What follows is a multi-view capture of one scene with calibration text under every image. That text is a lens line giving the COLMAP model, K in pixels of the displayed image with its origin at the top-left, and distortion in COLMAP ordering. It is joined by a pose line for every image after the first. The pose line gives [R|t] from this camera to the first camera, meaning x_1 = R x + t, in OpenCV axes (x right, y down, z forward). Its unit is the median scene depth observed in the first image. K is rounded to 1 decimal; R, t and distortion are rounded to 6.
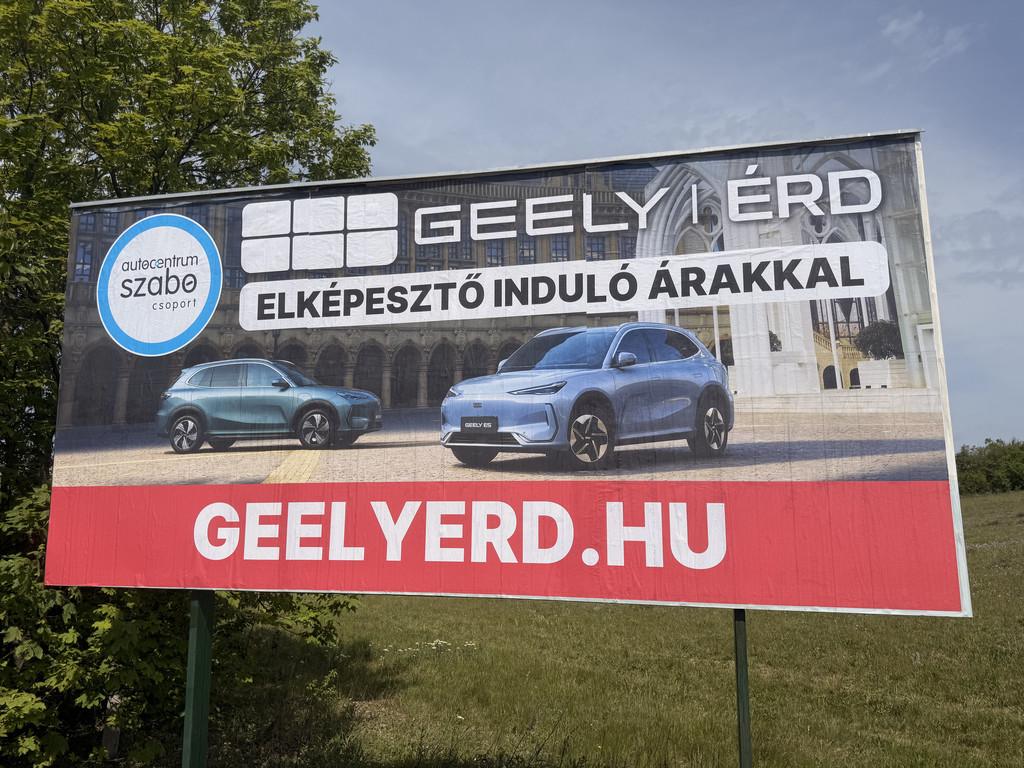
lens RADIAL K [[691.5, 0, 496.5], [0, 691.5, 399.2], [0, 0, 1]] dist [0.155403, -0.269636]
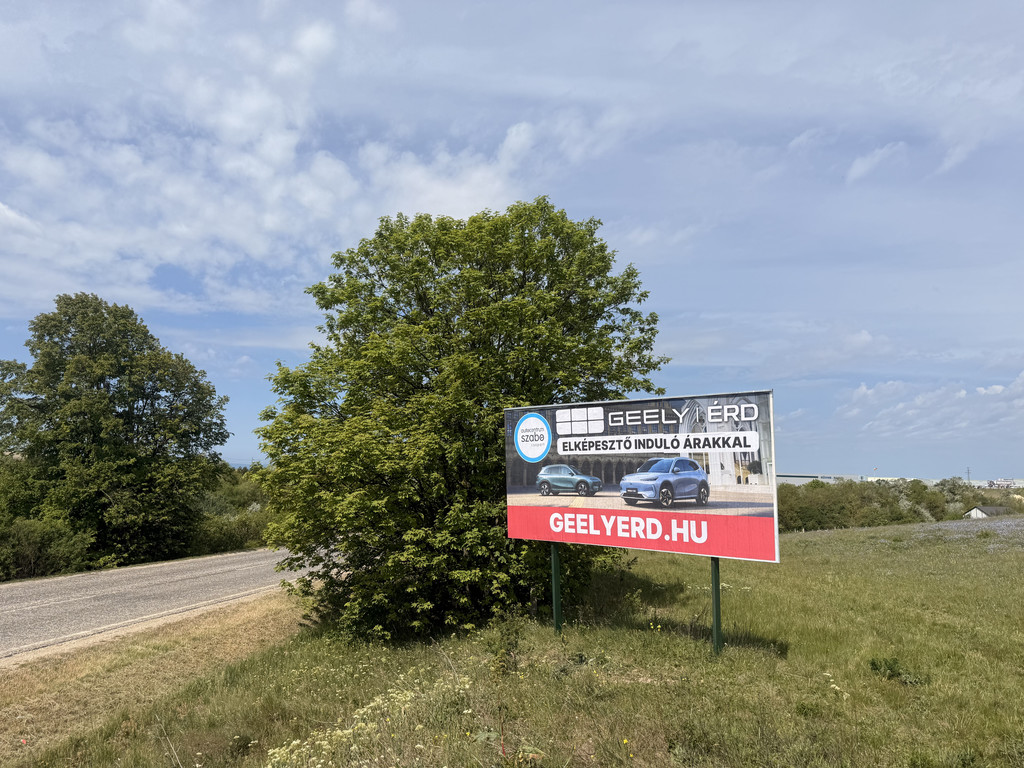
lens RADIAL K [[691.5, 0, 496.5], [0, 691.5, 399.2], [0, 0, 1]] dist [0.155403, -0.269636]
pose [[0.859513, -0.060491, -0.507521, 0.992707], [0.089683, 0.995415, 0.033240, -0.493047], [0.503183, -0.074087, 0.860998, -1.776110]]
